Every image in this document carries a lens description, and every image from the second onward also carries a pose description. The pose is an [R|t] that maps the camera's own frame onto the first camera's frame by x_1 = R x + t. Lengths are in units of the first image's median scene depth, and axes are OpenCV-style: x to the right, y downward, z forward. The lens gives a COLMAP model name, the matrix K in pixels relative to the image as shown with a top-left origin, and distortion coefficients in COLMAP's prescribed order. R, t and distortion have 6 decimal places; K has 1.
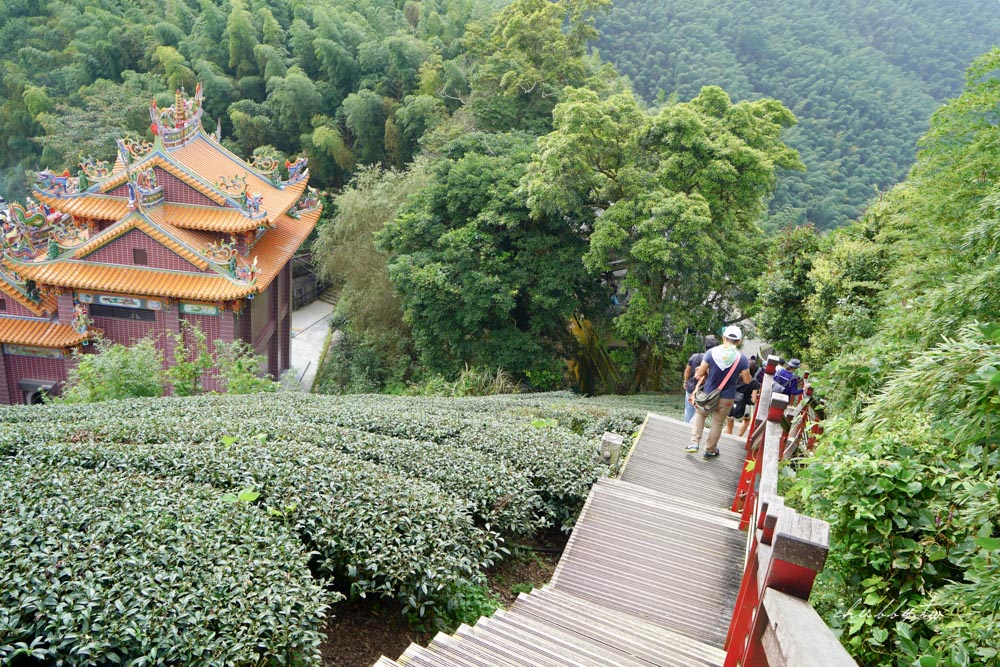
lens RADIAL K [[860.9, 0, 500.0], [0, 860.9, 333.5], [0, 0, 1]] dist [-0.001995, -0.001549]
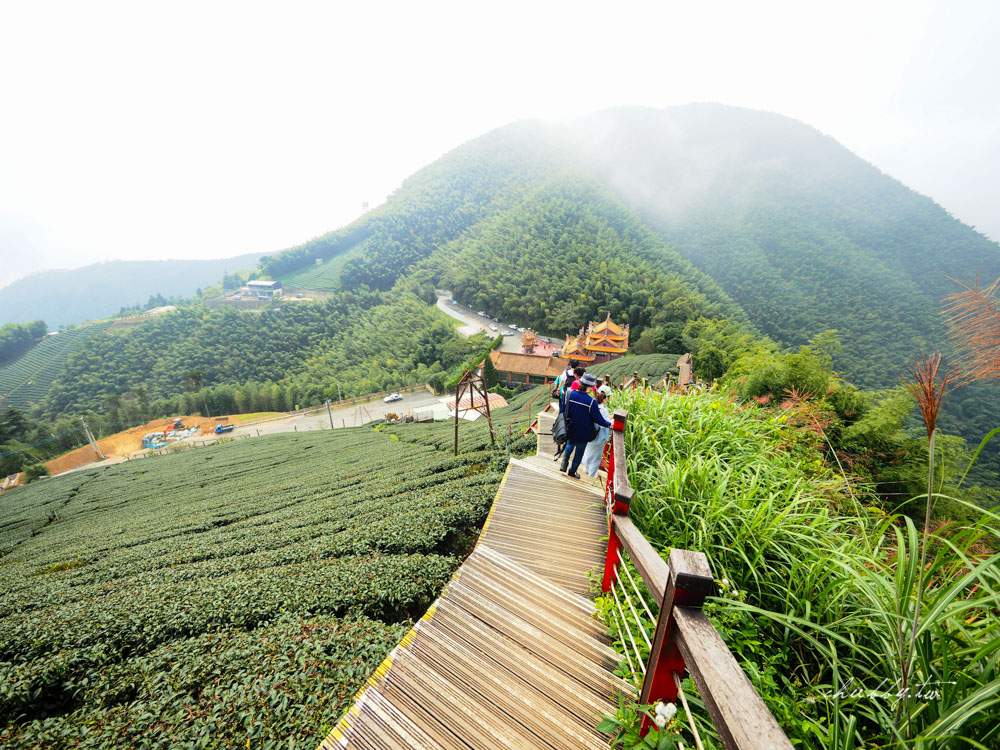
lens RADIAL K [[424.8, 0, 488.9], [0, 424.8, 369.7], [0, 0, 1]] dist [-0.002899, 0.000210]
pose [[0.943342, 0.011124, -0.331635, -0.122557], [-0.017346, 0.999725, -0.015806, 0.074528], [0.331367, 0.020663, 0.943276, -1.082302]]
